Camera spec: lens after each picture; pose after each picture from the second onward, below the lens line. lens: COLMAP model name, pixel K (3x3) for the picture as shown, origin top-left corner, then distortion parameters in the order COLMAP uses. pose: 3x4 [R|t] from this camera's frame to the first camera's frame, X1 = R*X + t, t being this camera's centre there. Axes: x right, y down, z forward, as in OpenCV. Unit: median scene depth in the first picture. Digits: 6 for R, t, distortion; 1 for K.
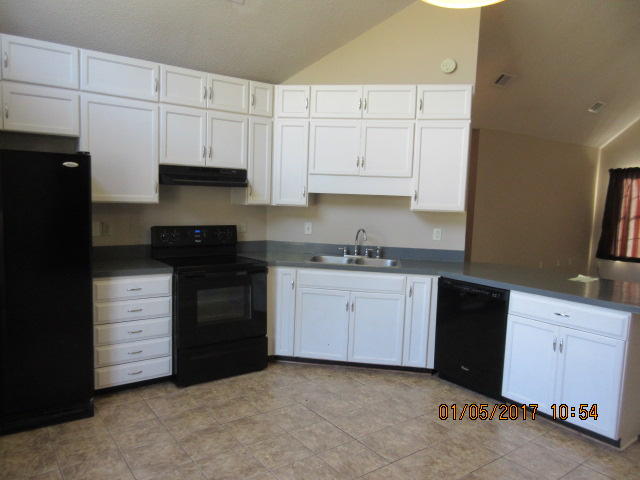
lens RADIAL K [[467.4, 0, 319.0], [0, 467.4, 242.2], [0, 0, 1]] dist [-0.003805, -0.002156]
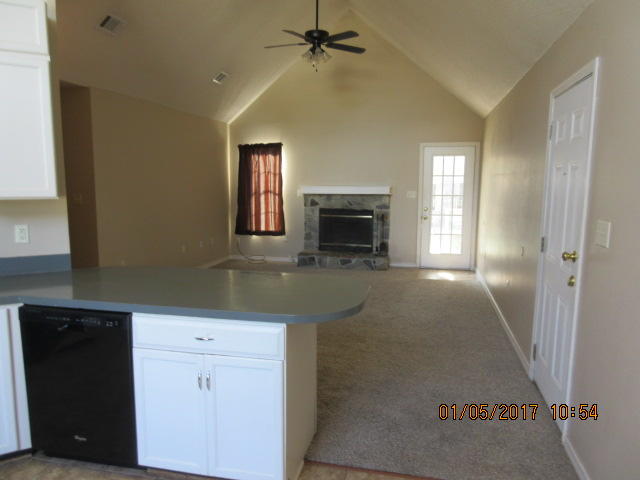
lens RADIAL K [[467.4, 0, 321.3], [0, 467.4, 241.3], [0, 0, 1]] dist [-0.003805, -0.002156]
pose [[0.746979, -0.111744, 0.655390, 0.144976], [0.083608, 0.993737, 0.074141, -0.020758], [-0.659570, -0.000586, 0.751643, 0.248045]]
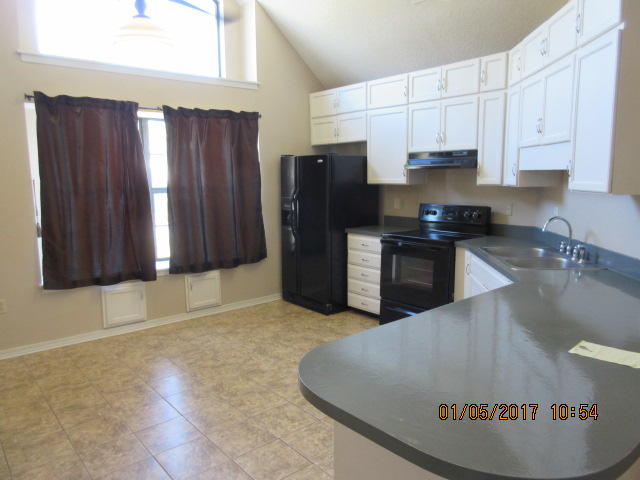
lens RADIAL K [[467.4, 0, 319.5], [0, 467.4, 242.2], [0, 0, 1]] dist [-0.003805, -0.002156]
pose [[0.083332, 0.109477, -0.990490, 0.867301], [-0.089054, 0.990788, 0.102017, -0.034848], [0.992535, 0.079706, 0.092313, 0.632453]]
